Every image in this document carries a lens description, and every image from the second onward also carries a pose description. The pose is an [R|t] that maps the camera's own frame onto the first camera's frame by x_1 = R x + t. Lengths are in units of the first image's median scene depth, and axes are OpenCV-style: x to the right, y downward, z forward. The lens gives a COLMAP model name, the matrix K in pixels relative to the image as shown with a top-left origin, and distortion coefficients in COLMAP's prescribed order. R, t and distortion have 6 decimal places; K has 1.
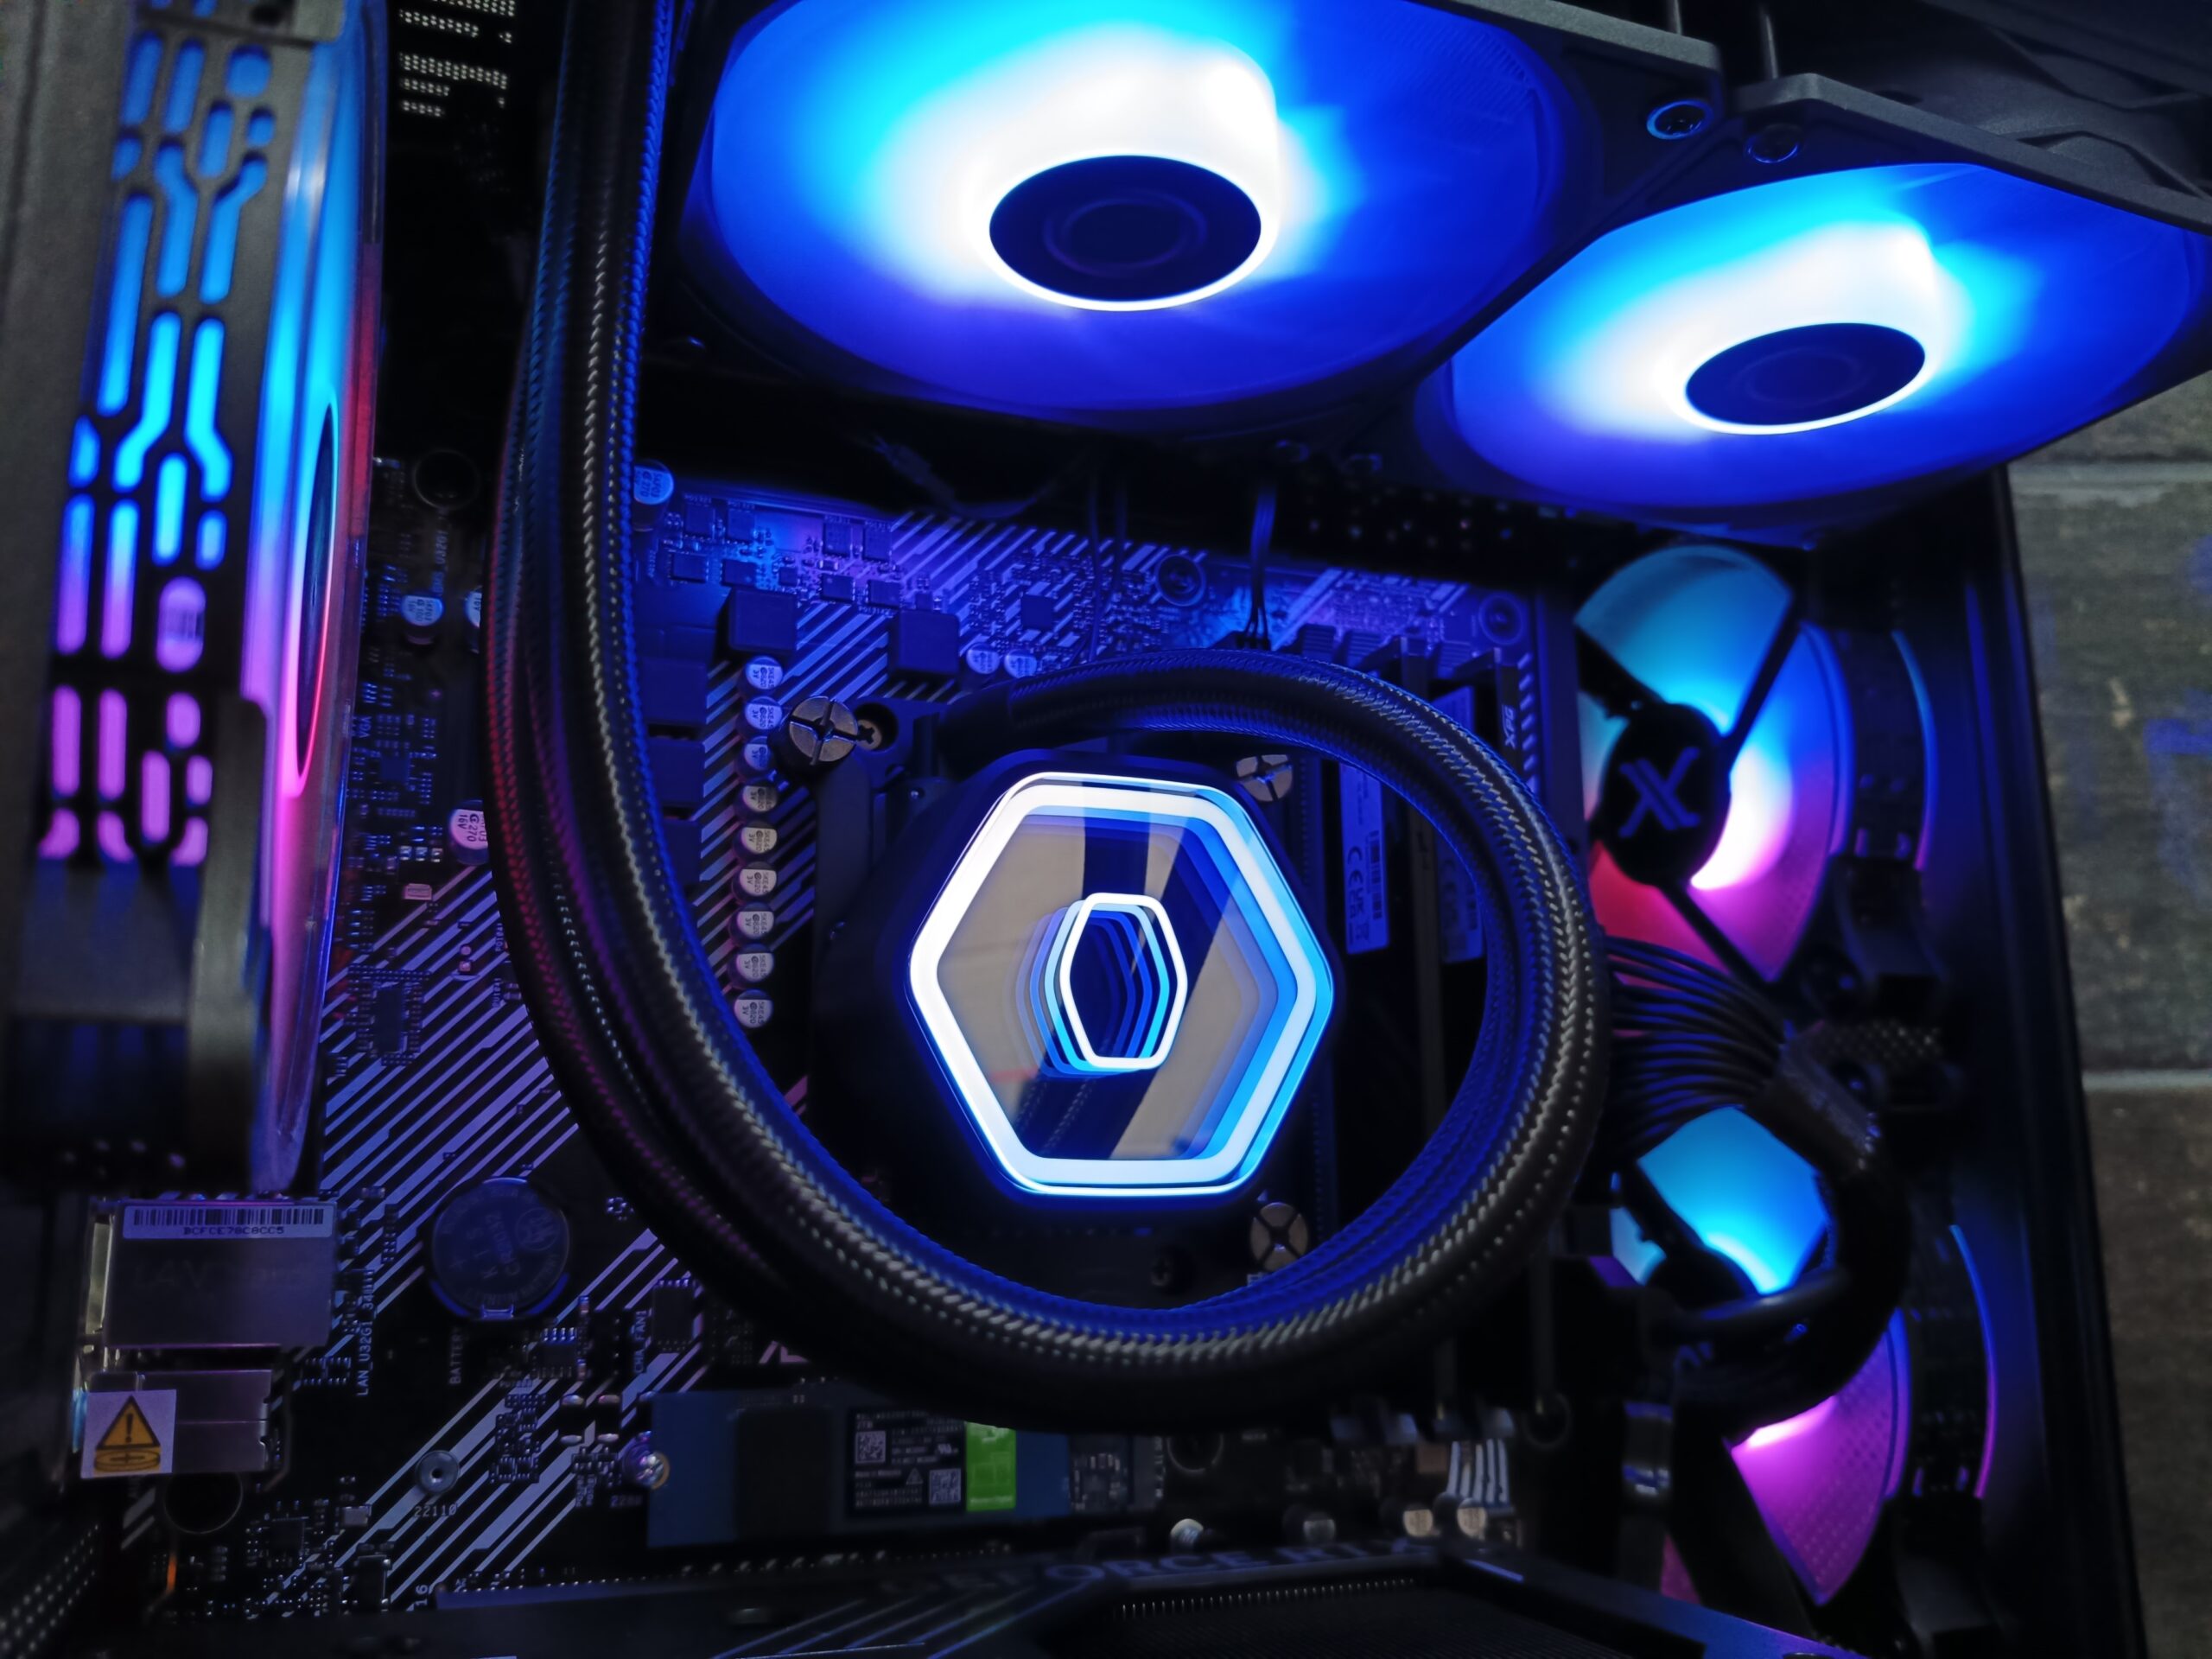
lens RADIAL K [[1768.3, 0, 1065.6], [0, 1768.3, 803.3], [0, 0, 1]] dist [-0.028674, -0.013454]
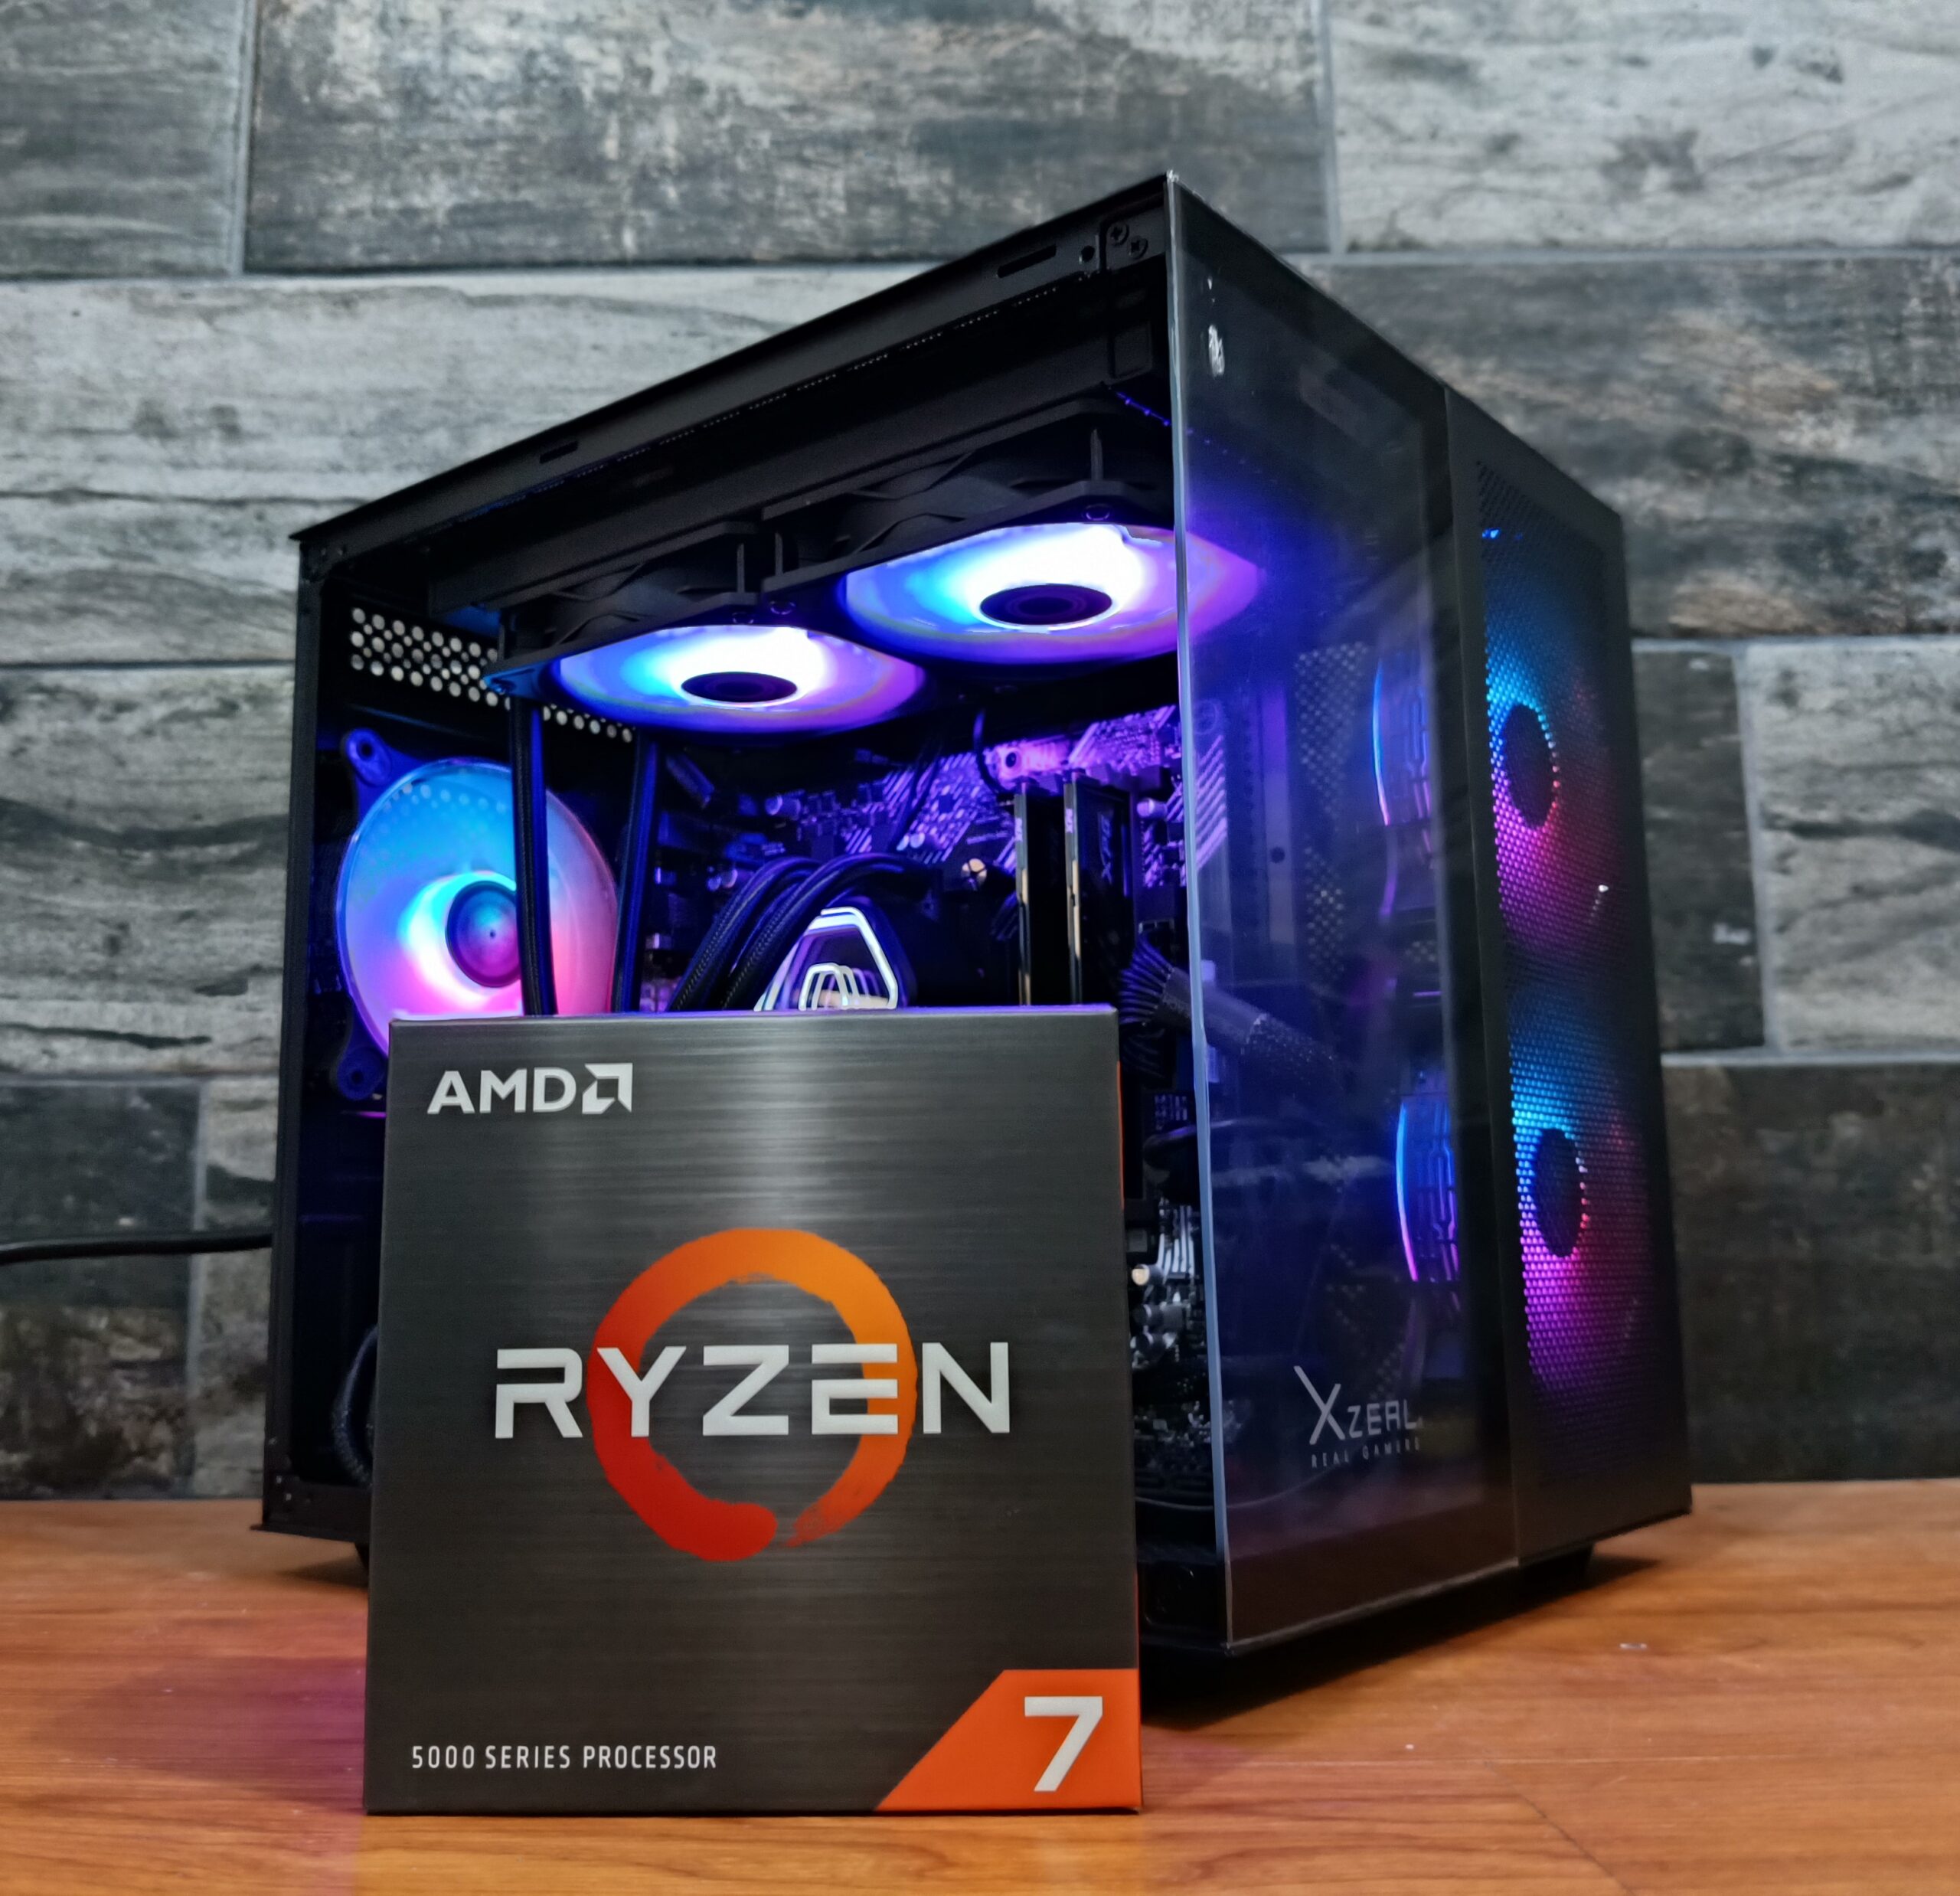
lens RADIAL K [[1974.2, 0, 907.9], [0, 1974.2, 943.1], [0, 0, 1]] dist [-0.001041, -0.050576]
pose [[0.500870, -0.141801, -0.853828, 2.069129], [0.199914, 0.978767, -0.045278, 0.150030], [0.842119, -0.148014, 0.518583, -0.173206]]
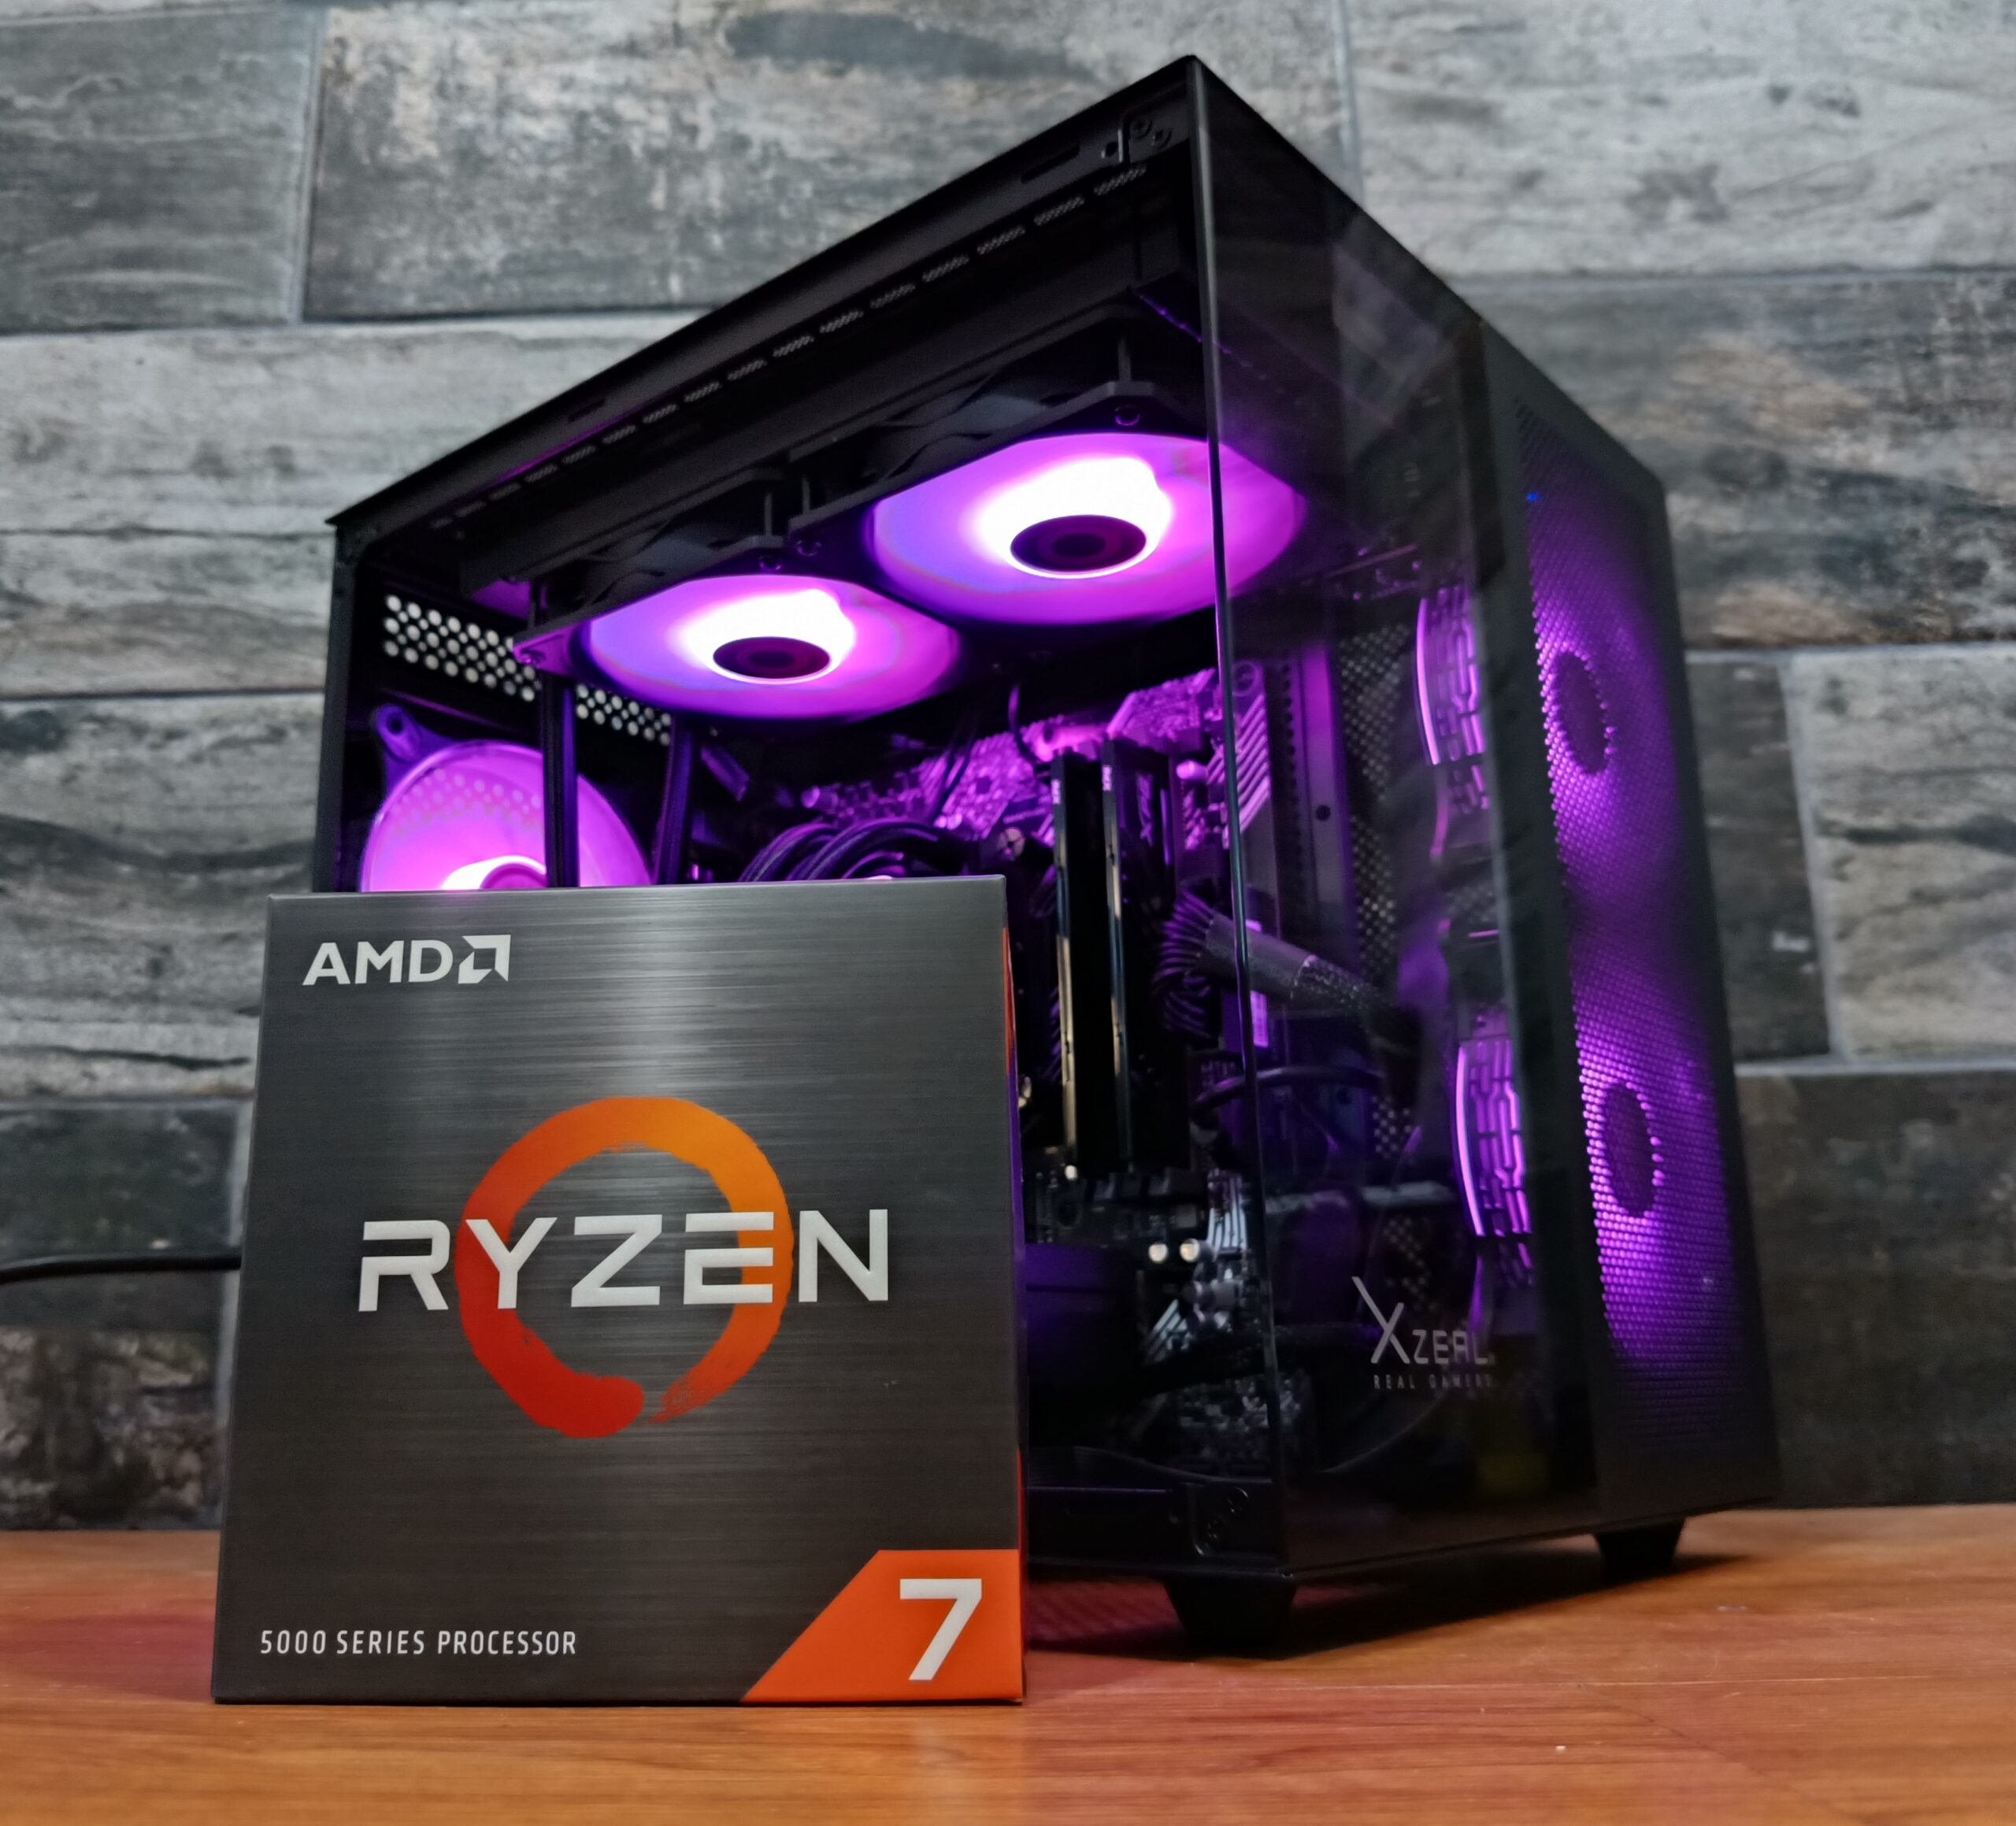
lens RADIAL K [[1906.2, 0, 923.6], [0, 1906.2, 910.9], [0, 0, 1]] dist [-0.005324, -0.049787]
pose [[0.479549, -0.220556, -0.849346, 1.932455], [0.205528, 0.969206, -0.135638, 0.332021], [0.853107, -0.109519, 0.510112, -0.103944]]
